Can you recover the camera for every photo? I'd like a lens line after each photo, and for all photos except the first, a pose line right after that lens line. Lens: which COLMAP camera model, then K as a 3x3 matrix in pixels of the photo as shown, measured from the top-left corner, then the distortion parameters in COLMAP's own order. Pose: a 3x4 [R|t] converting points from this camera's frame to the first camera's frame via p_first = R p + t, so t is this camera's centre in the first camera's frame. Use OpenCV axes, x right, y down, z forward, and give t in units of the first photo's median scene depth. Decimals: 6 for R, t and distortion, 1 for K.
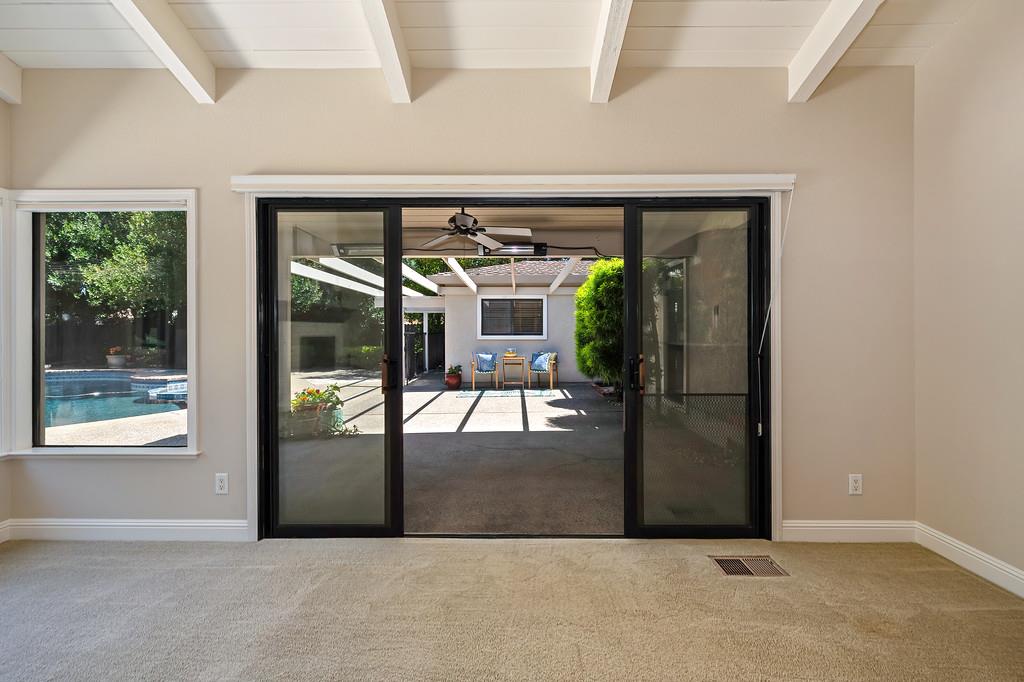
lens RADIAL K [[418.6, 0, 510.3], [0, 418.6, 336.4], [0, 0, 1]] dist [-0.003128, -0.000402]
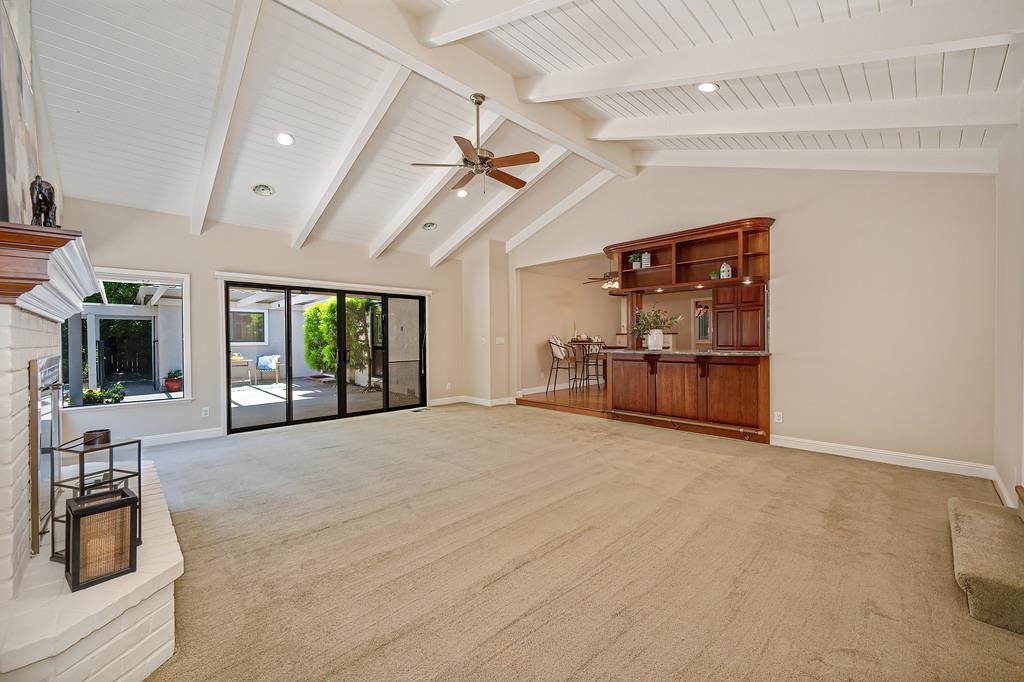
lens RADIAL K [[405.8, 0, 519.4], [0, 405.8, 339.4], [0, 0, 1]] dist [-0.000127, -0.000139]
pose [[0.703844, -0.006648, 0.710323, -1.016991], [0.010200, 0.999948, -0.000749, -0.005882], [-0.710281, 0.007772, 0.703875, -1.596772]]
